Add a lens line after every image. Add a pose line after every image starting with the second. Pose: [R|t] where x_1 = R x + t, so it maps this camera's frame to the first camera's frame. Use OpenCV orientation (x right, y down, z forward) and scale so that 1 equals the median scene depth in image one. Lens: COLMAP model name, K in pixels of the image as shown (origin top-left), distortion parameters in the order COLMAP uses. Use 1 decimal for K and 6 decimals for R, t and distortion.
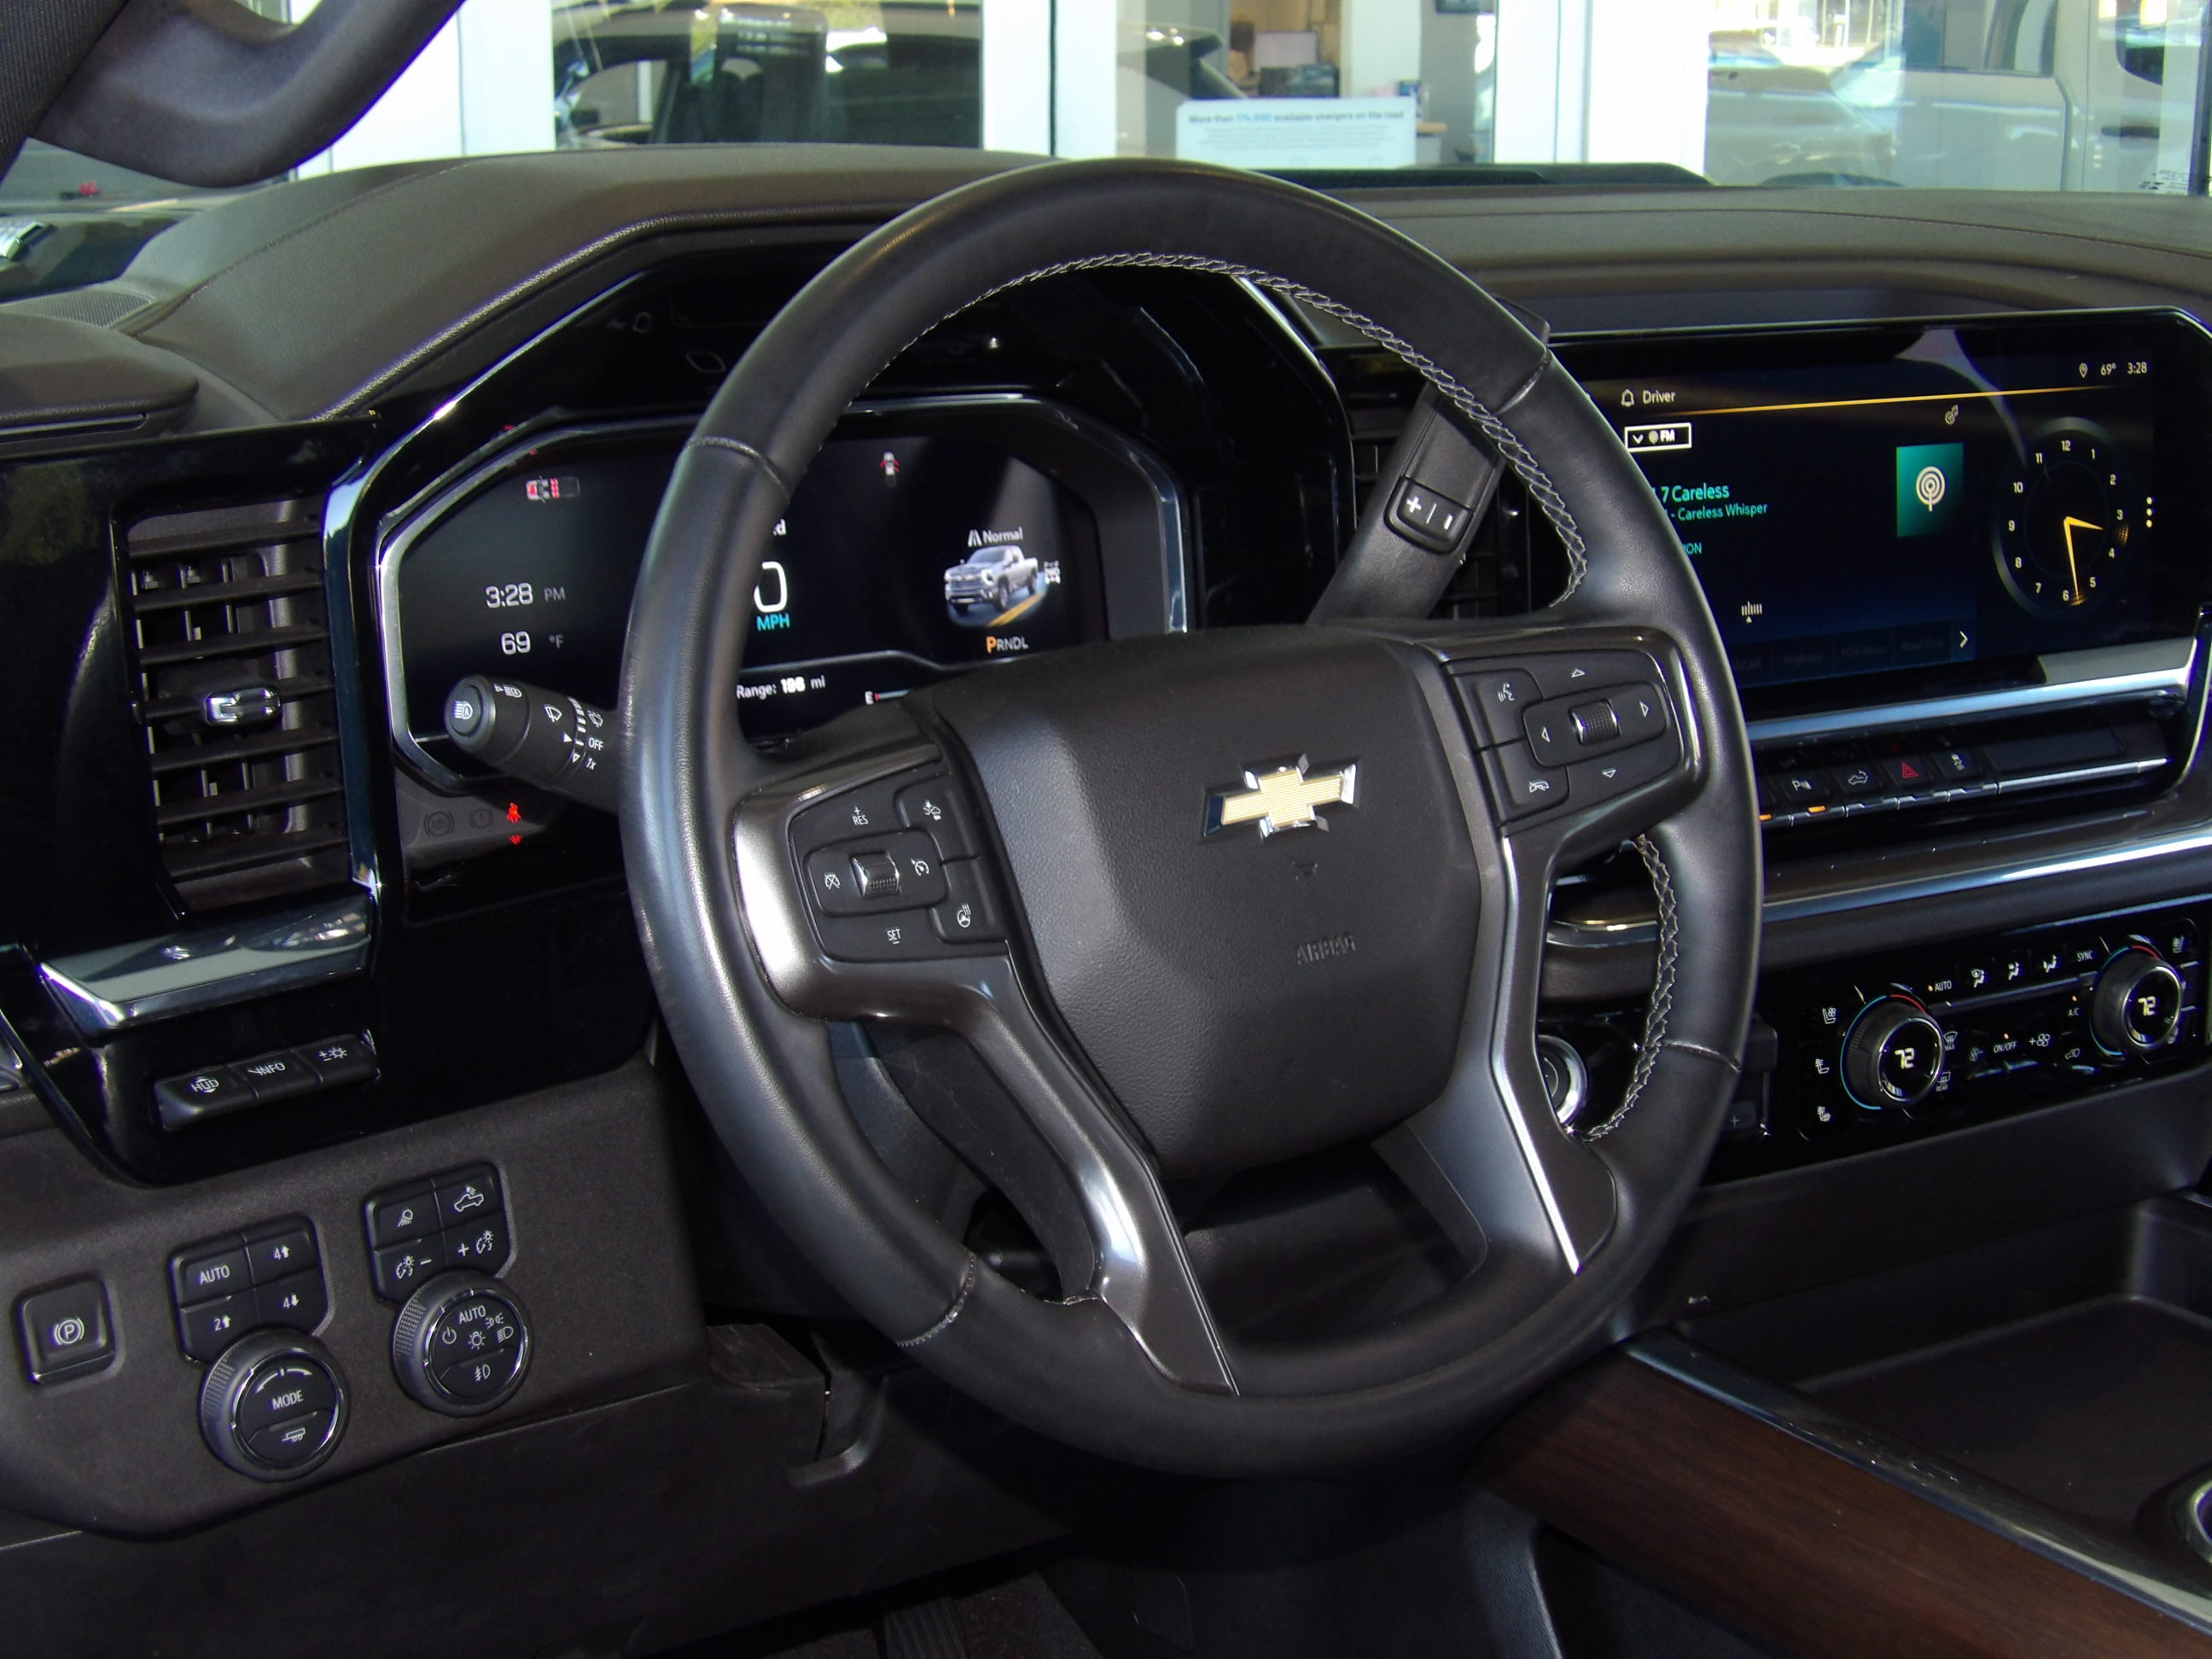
lens RADIAL K [[3005.1, 0, 1106.7], [0, 3005.1, 749.5], [0, 0, 1]] dist [-0.048883, -0.063979]
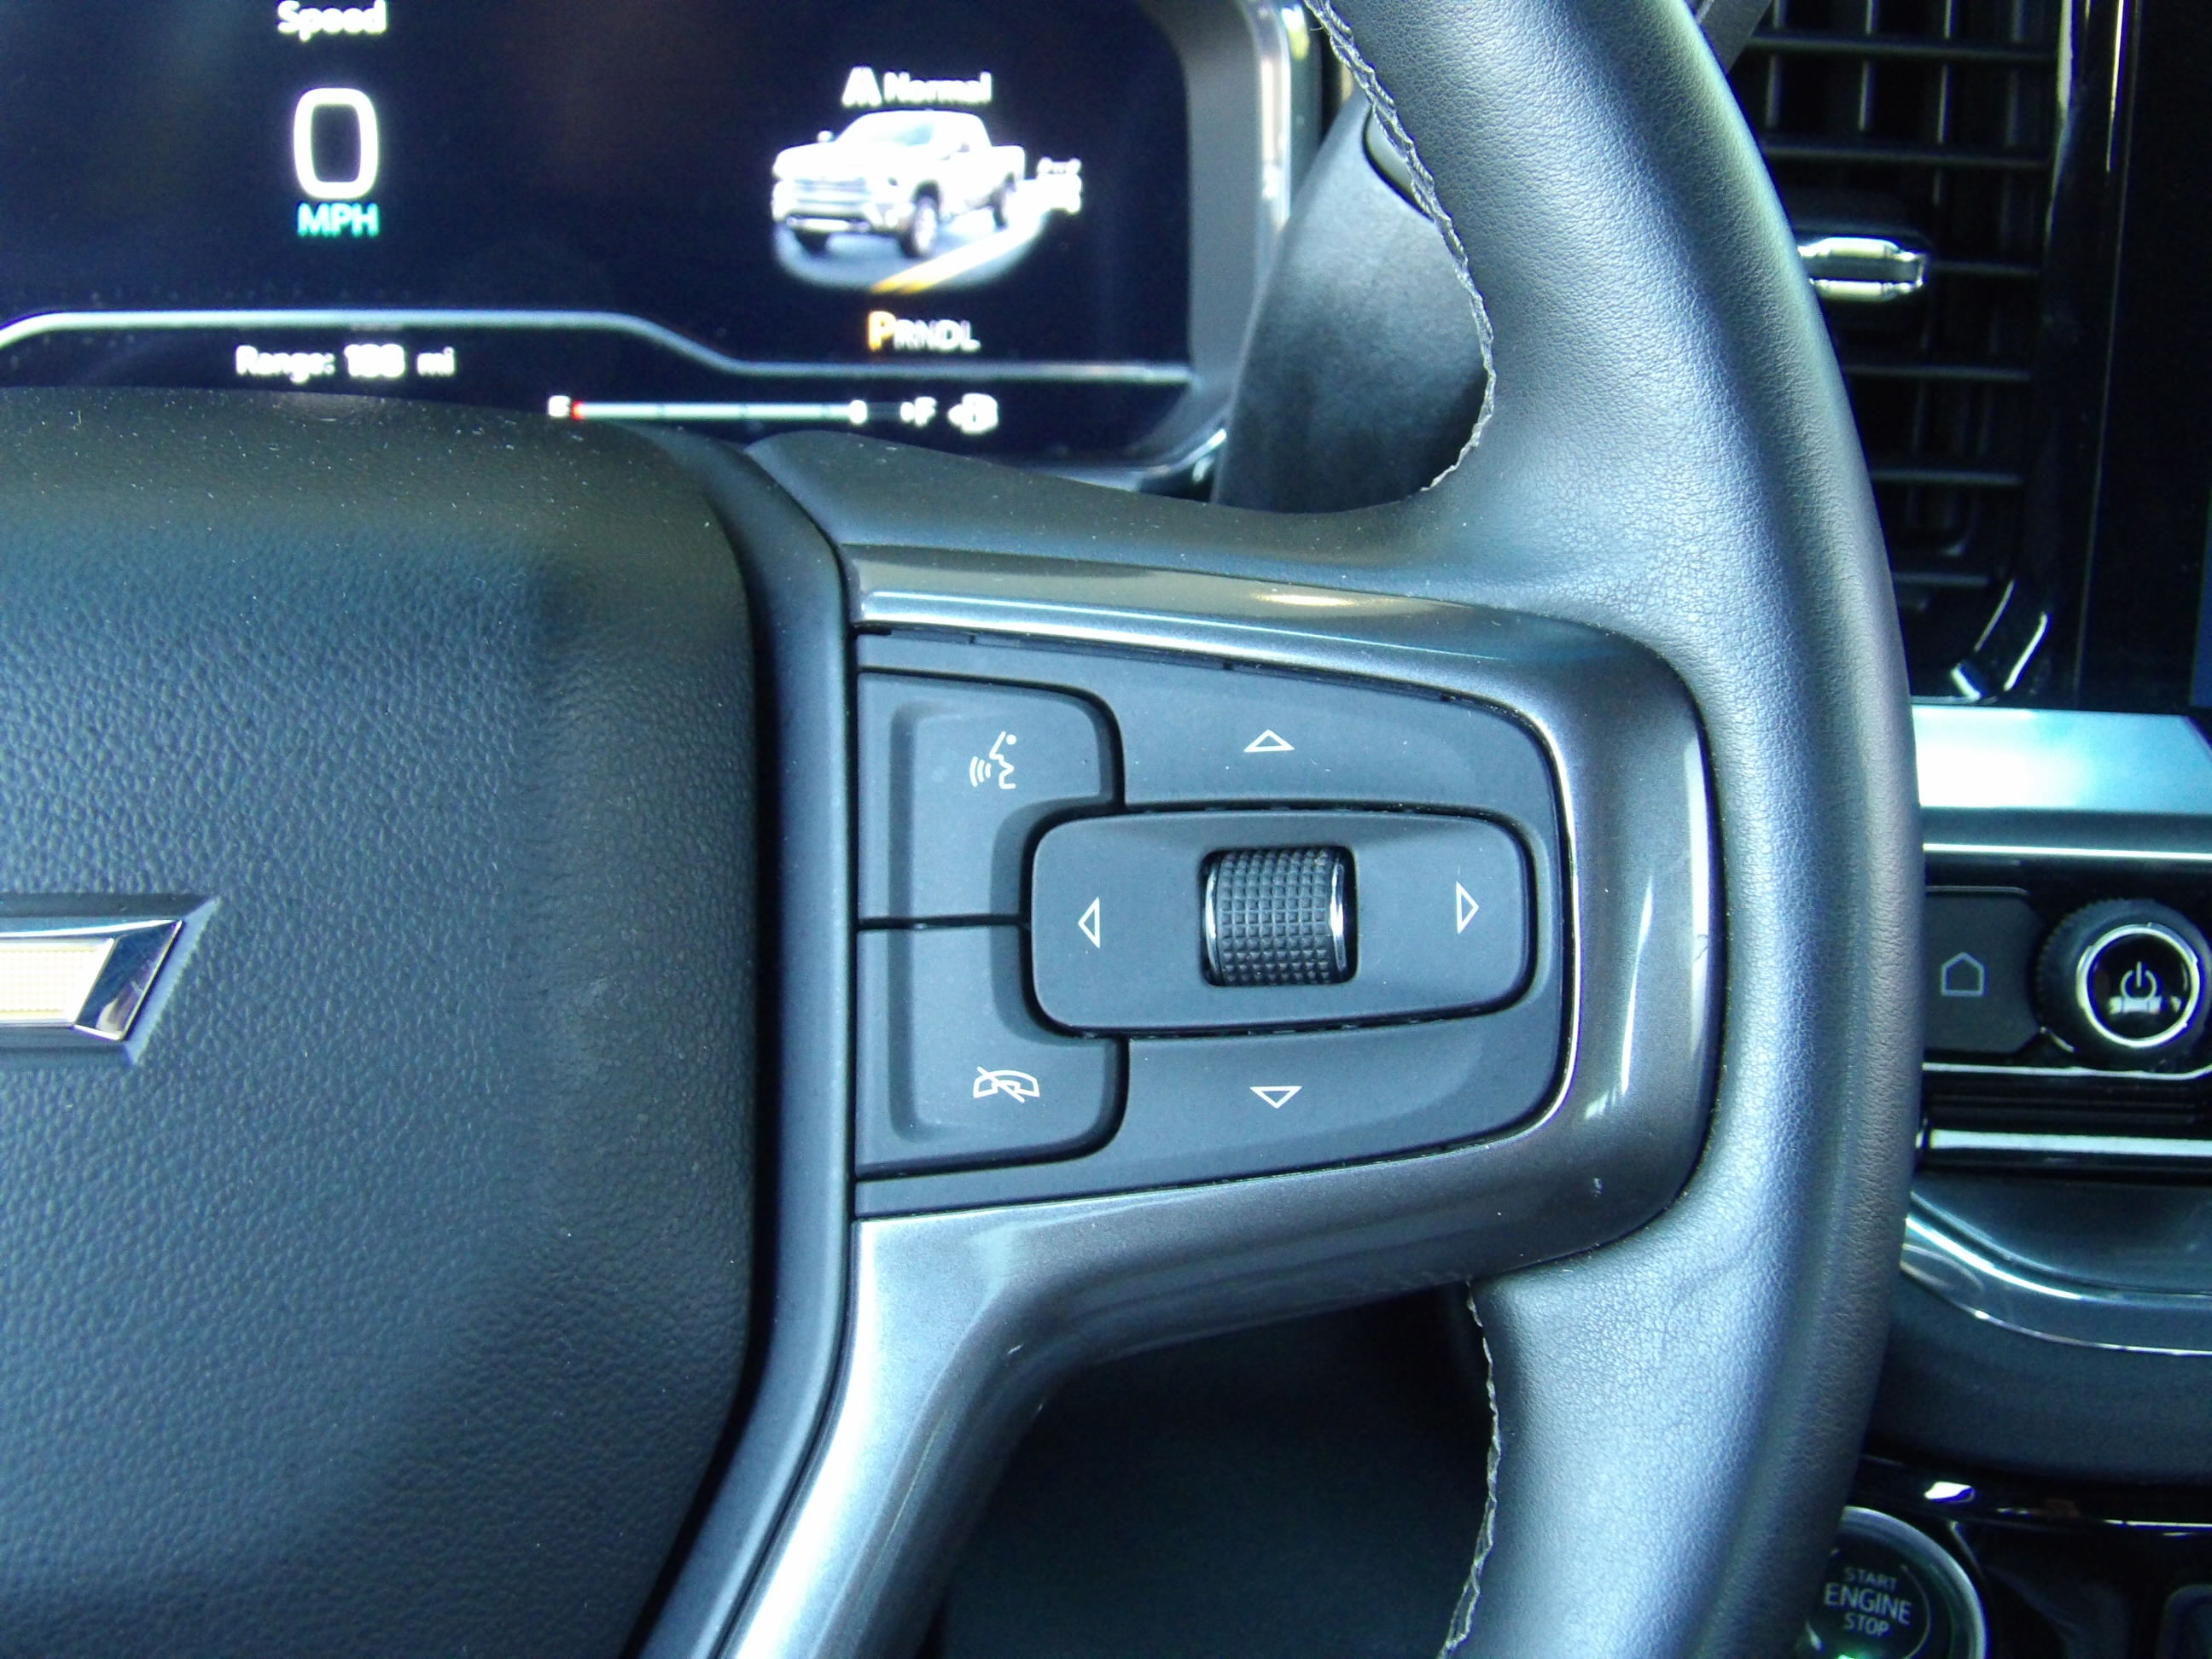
lens RADIAL K [[3461.6, 0, 1106.0], [0, 3461.6, 829.5], [0, 0, 1]] dist [0.247483, -1.792108]
pose [[0.863716, 0.206119, -0.459902, 0.246875], [-0.131924, 0.973190, 0.188406, -0.064801], [0.486407, -0.102057, 0.867752, 0.552155]]
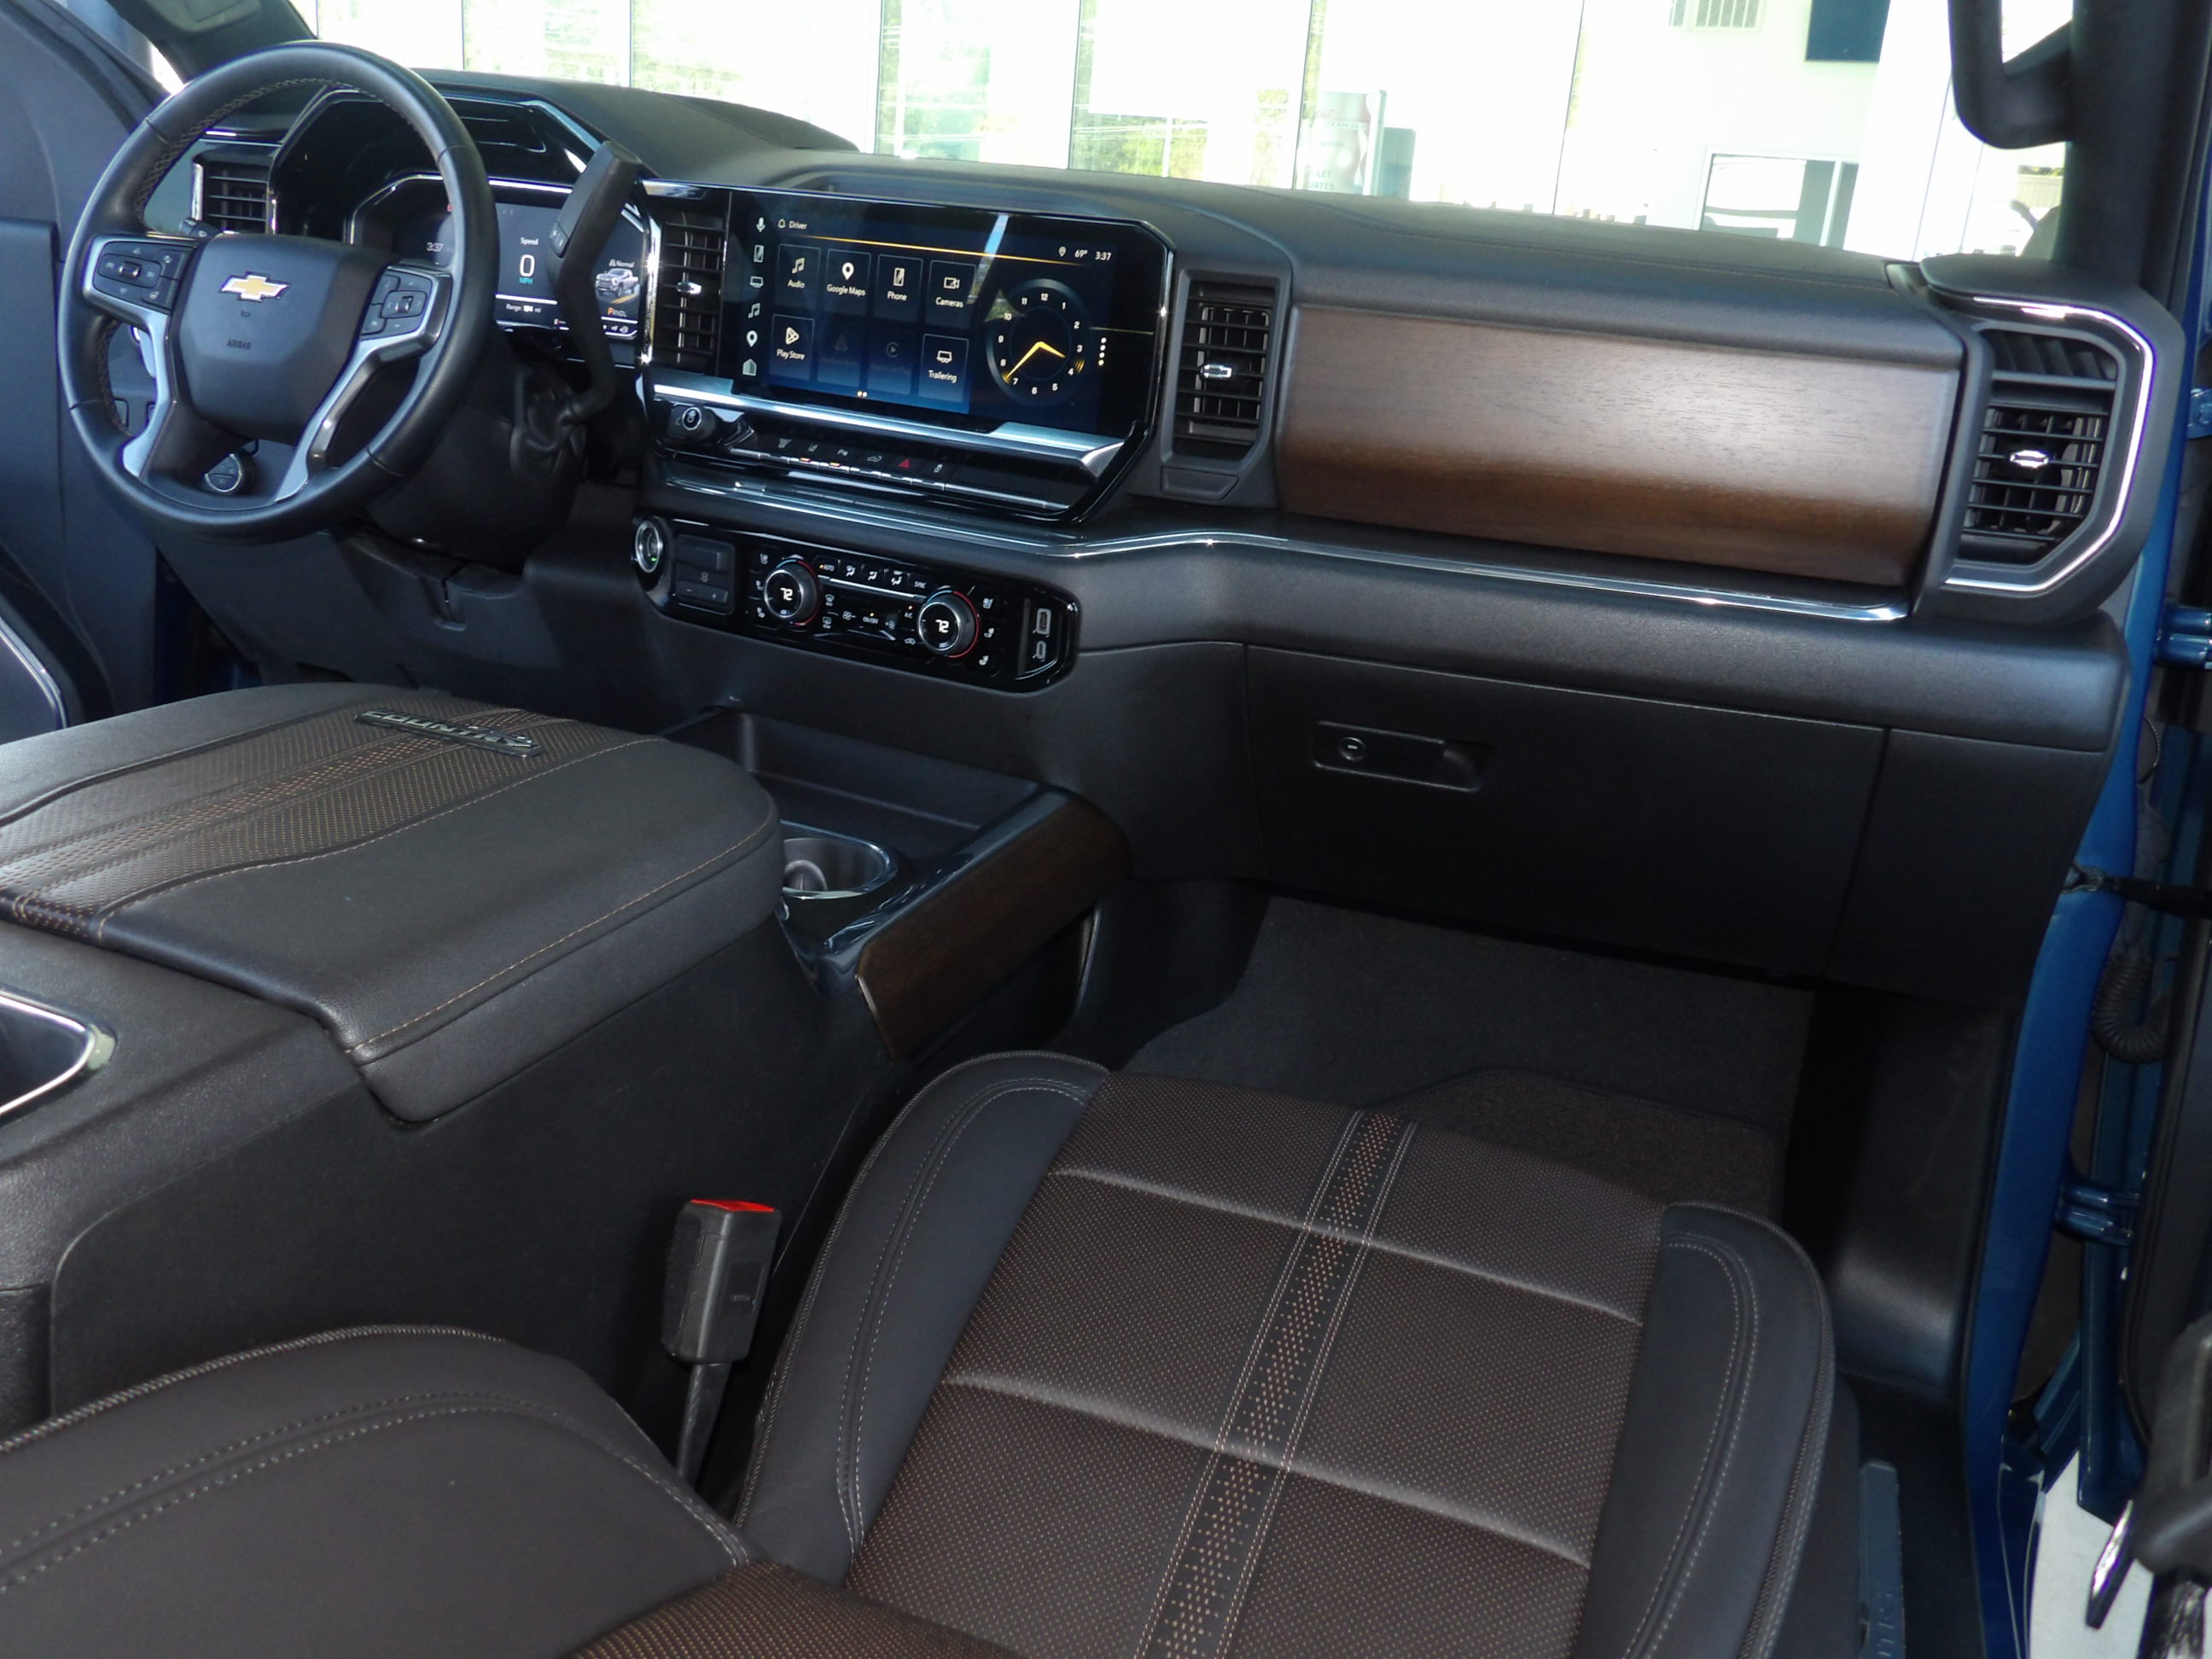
lens RADIAL K [[1845.9, 0, 1021.6], [0, 1845.9, 764.7], [0, 0, 1]] dist [-0.000285, 0.149698]
pose [[0.530818, 0.293628, -0.794994, 1.327815], [-0.261653, 0.949015, 0.175810, -0.036921], [0.806083, 0.114689, 0.580582, 0.479688]]
